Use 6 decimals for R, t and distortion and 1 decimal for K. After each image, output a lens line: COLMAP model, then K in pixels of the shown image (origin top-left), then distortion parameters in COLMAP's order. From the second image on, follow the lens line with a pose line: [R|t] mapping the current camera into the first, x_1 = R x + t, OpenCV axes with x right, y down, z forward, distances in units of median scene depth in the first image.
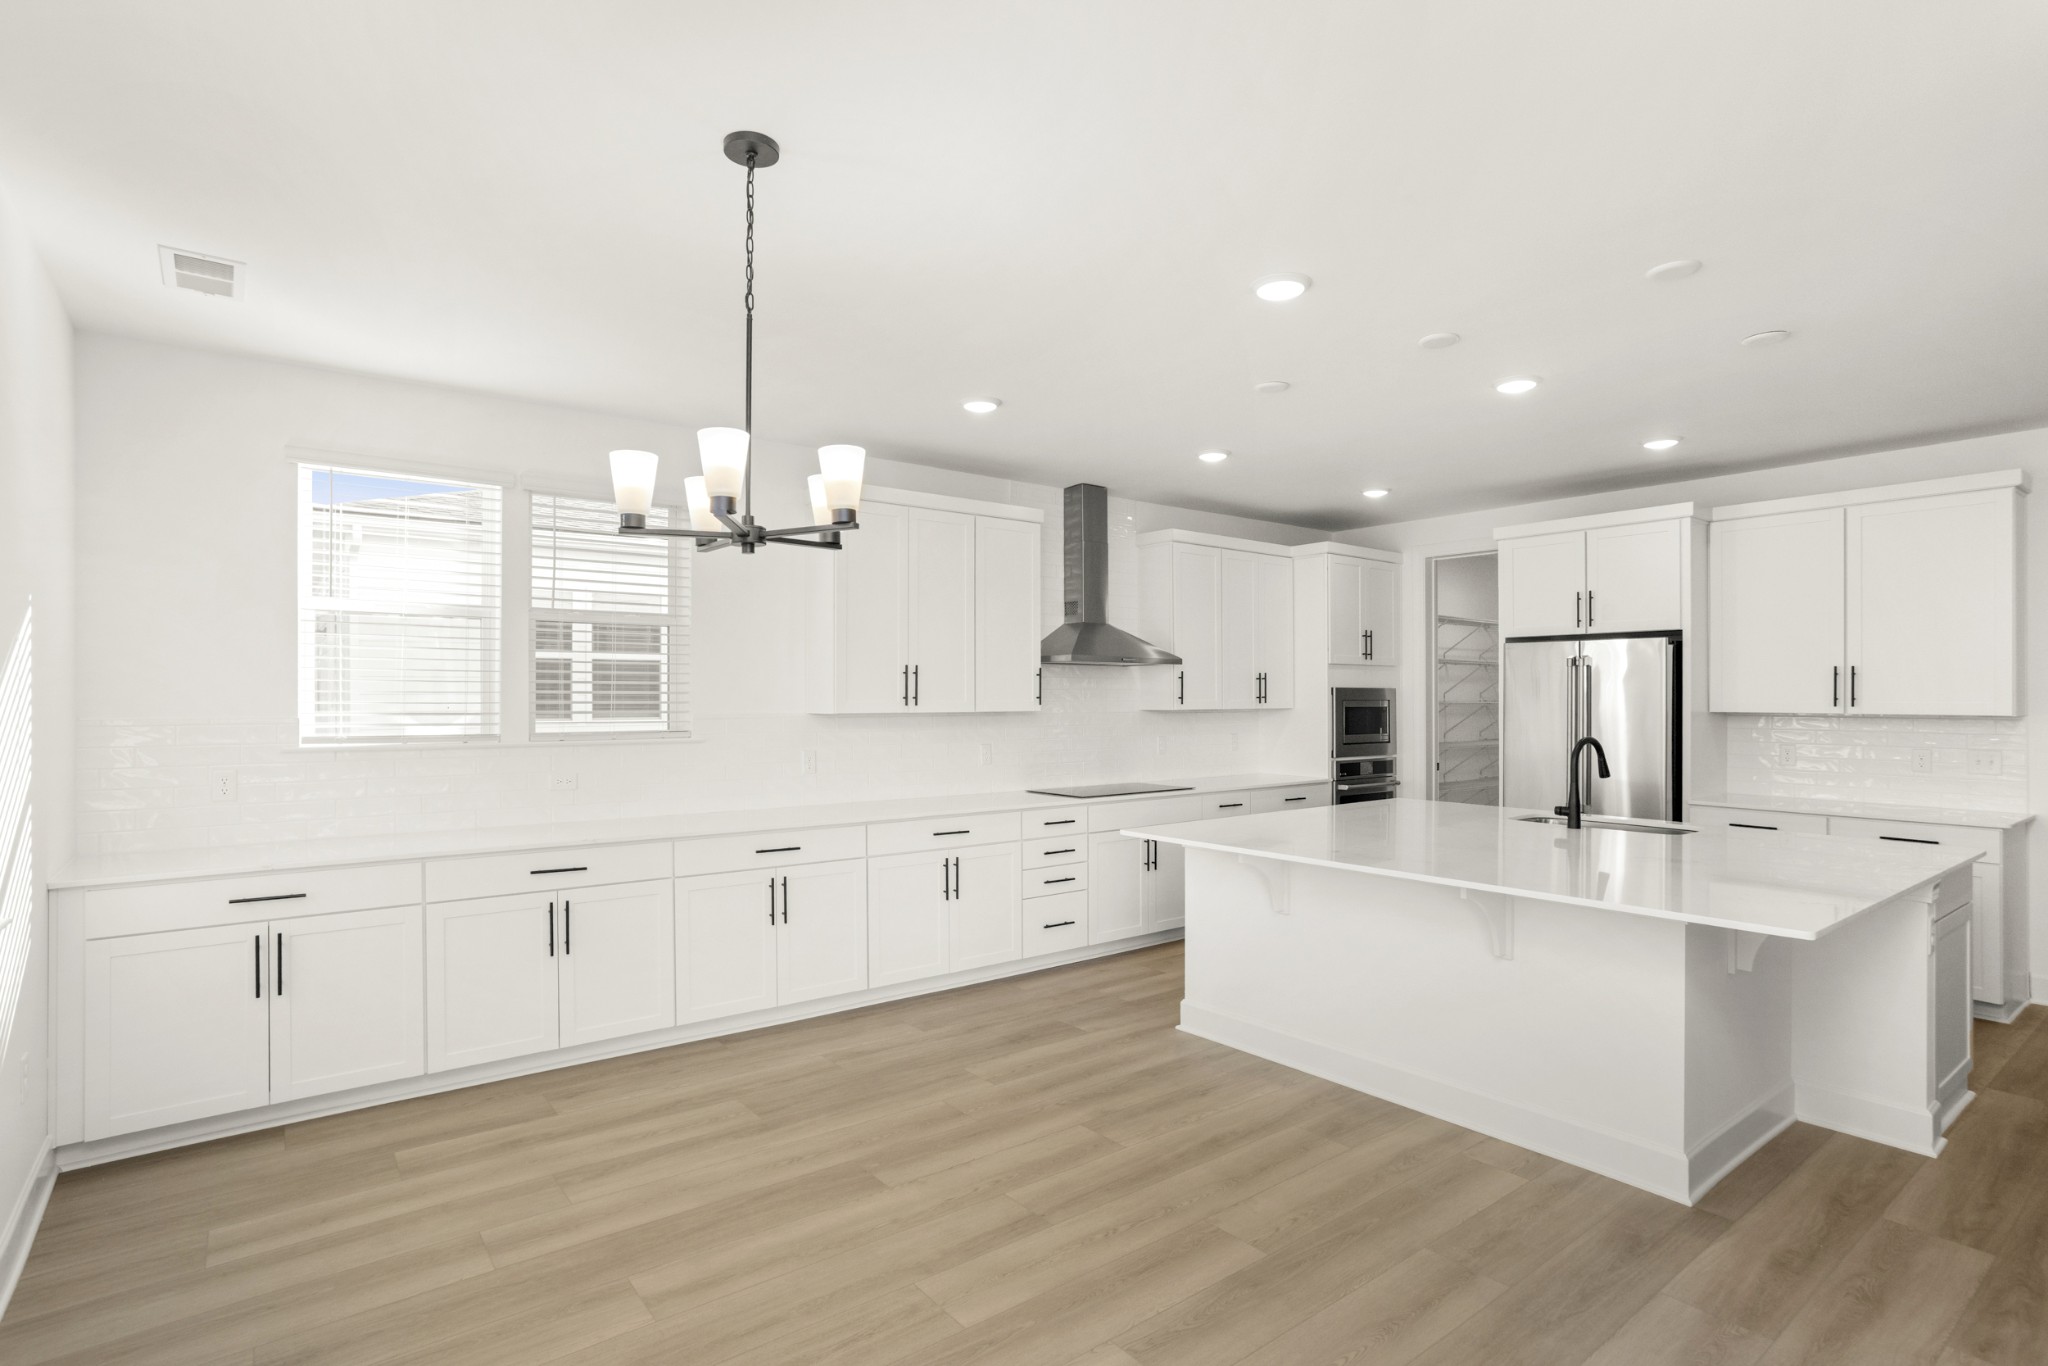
lens RADIAL K [[1011.3, 0, 1024.0], [0, 1011.3, 683.0], [0, 0, 1]] dist [-0.050544, 0.028930]
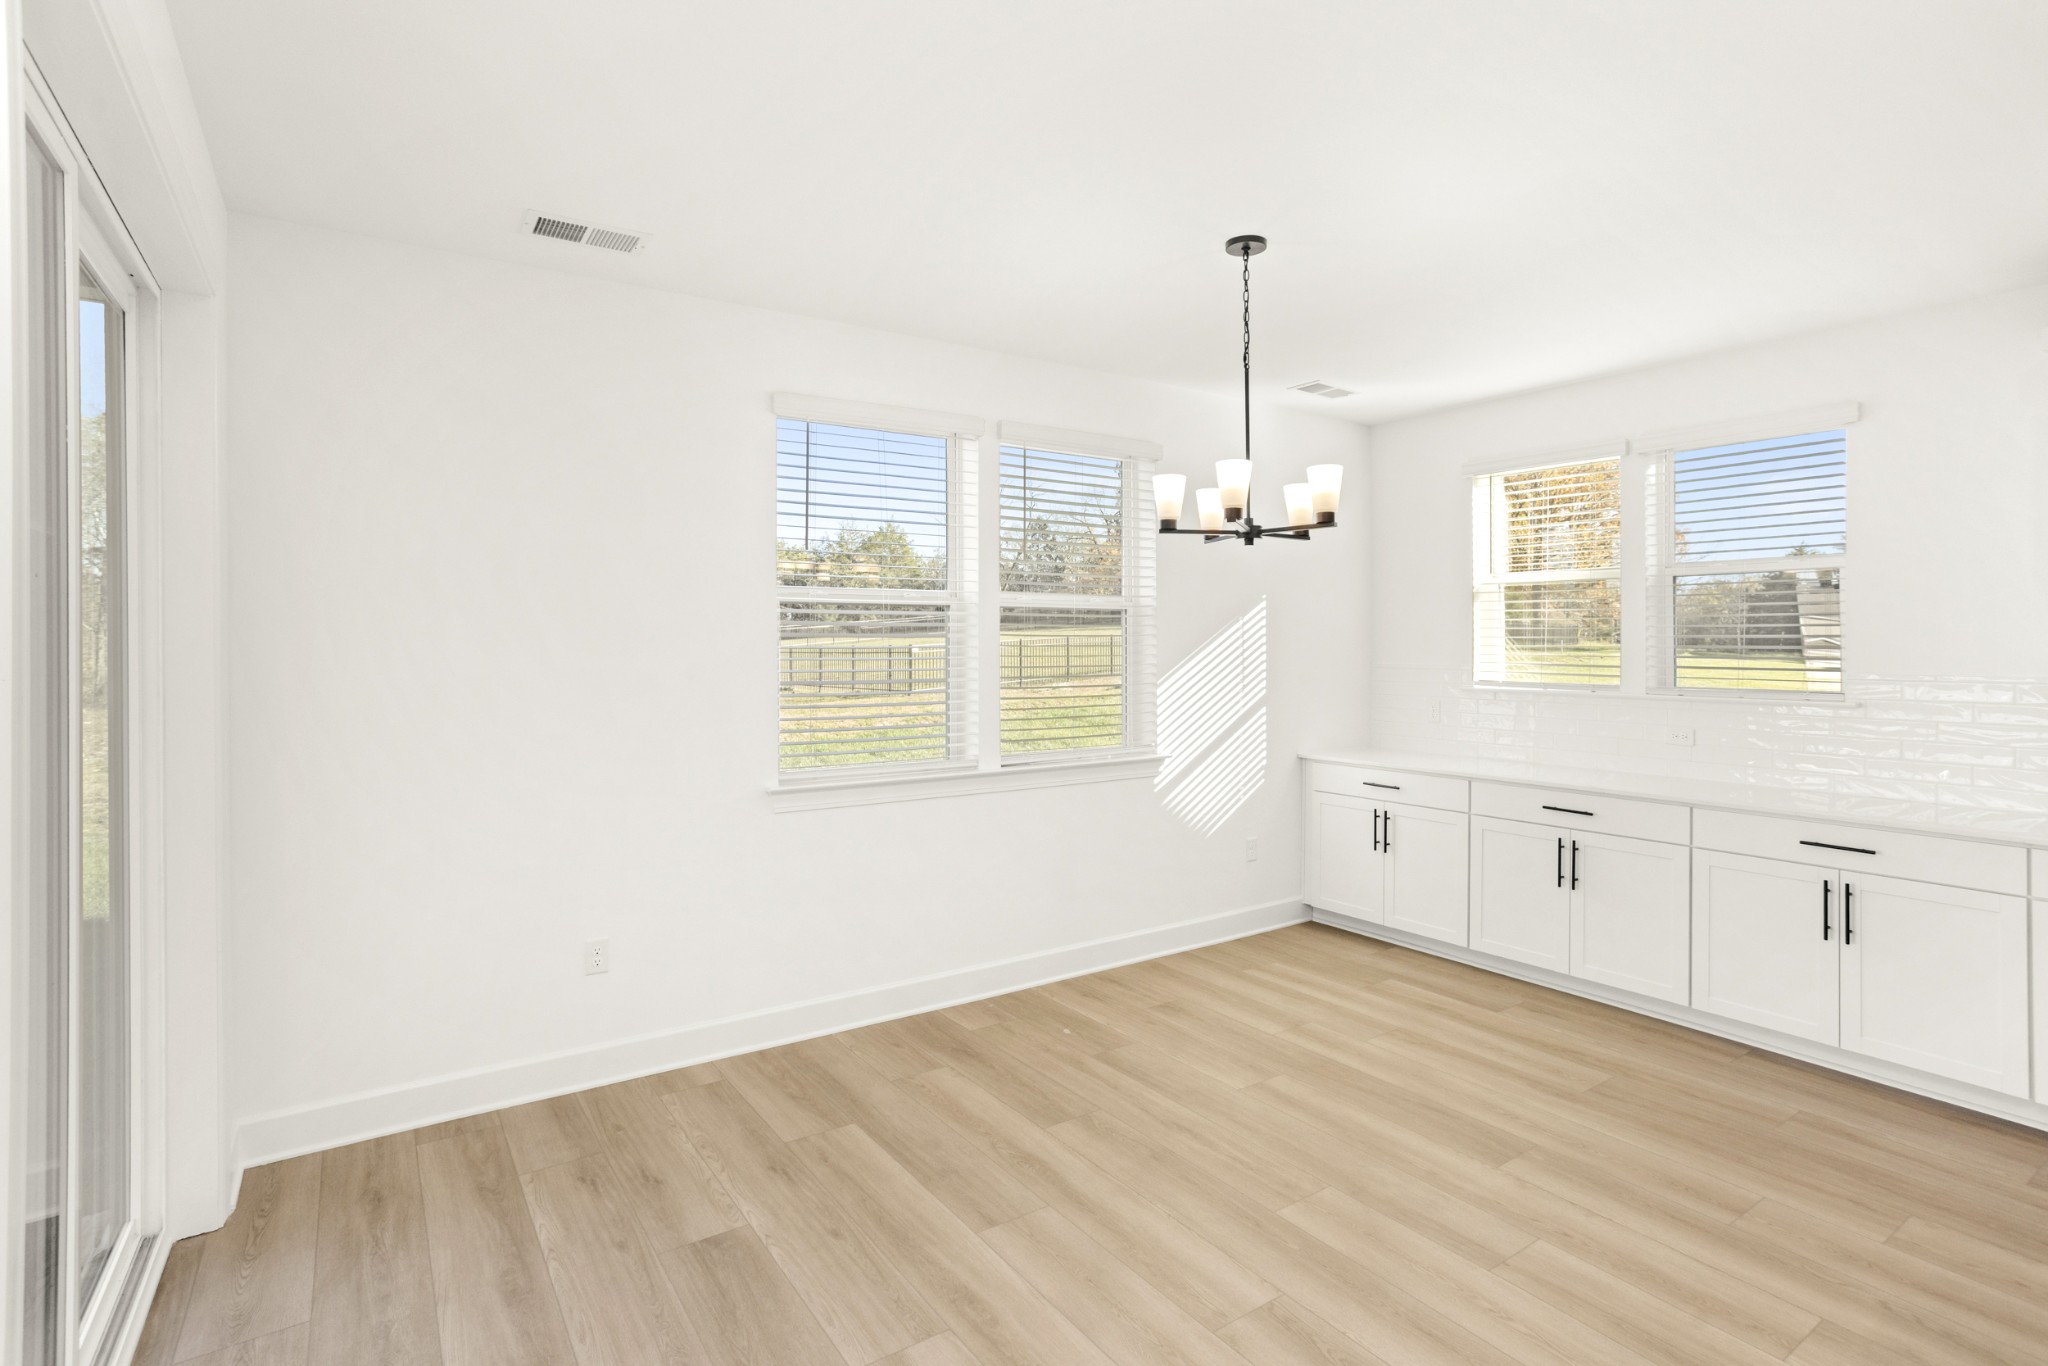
lens RADIAL K [[1001.8, 0, 1021.8], [0, 1001.8, 634.2], [0, 0, 1]] dist [0.002556, 0.001814]
pose [[-0.062551, -0.011750, -0.997973, 0.782988], [0.014063, 0.999821, -0.012653, 0.001132], [0.997943, -0.014826, -0.062374, 0.562822]]
